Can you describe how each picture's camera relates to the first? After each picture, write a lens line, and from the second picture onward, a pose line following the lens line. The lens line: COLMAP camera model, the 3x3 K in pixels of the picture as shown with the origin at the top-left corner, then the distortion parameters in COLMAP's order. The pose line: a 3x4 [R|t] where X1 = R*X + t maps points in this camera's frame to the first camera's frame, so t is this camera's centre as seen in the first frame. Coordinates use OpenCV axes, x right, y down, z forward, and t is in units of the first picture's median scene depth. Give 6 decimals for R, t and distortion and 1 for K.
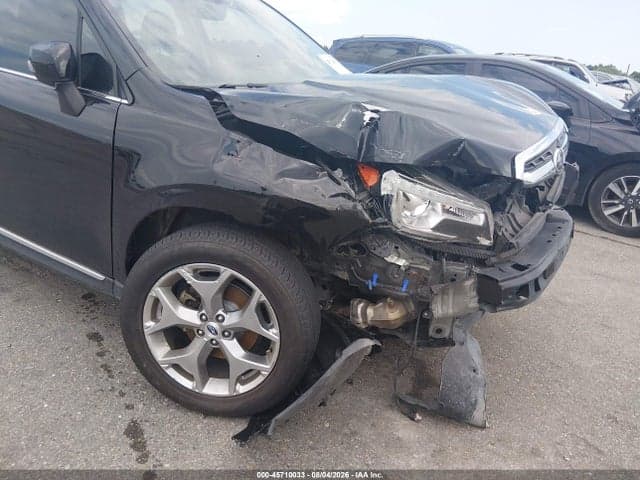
lens RADIAL K [[476.0, 0, 324.1], [0, 476.0, 241.9], [0, 0, 1]] dist [0.100431, -0.155158]
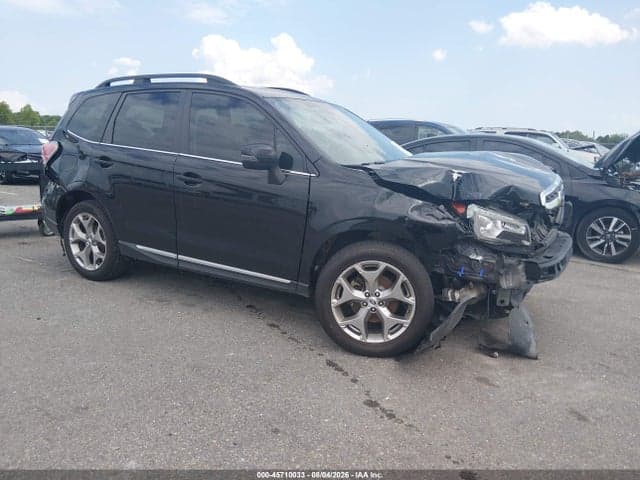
lens RADIAL K [[476.0, 0, 324.1], [0, 476.0, 241.9], [0, 0, 1]] dist [0.100431, -0.155158]
pose [[0.998549, -0.045067, 0.029472, -0.442735], [0.048894, 0.988134, -0.145606, 0.210457], [-0.022560, 0.146836, 0.988904, -0.699235]]
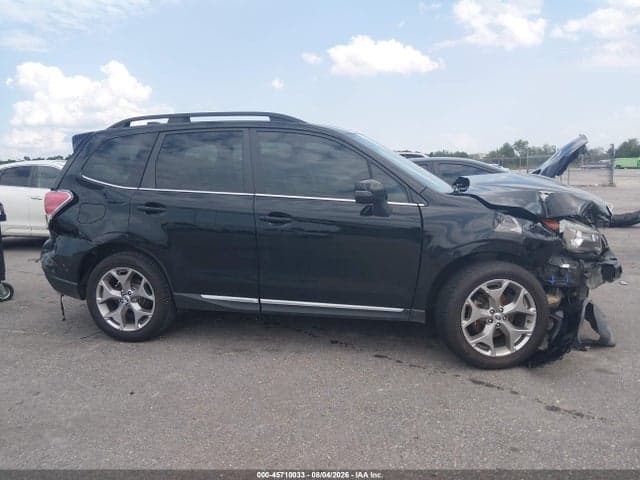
lens RADIAL K [[476.0, 0, 324.1], [0, 476.0, 241.9], [0, 0, 1]] dist [0.100431, -0.155158]
pose [[0.938181, -0.138730, 0.317128, -1.388153], [0.197344, 0.967062, -0.160766, 0.069096], [-0.284379, 0.213411, 0.934657, -0.586225]]
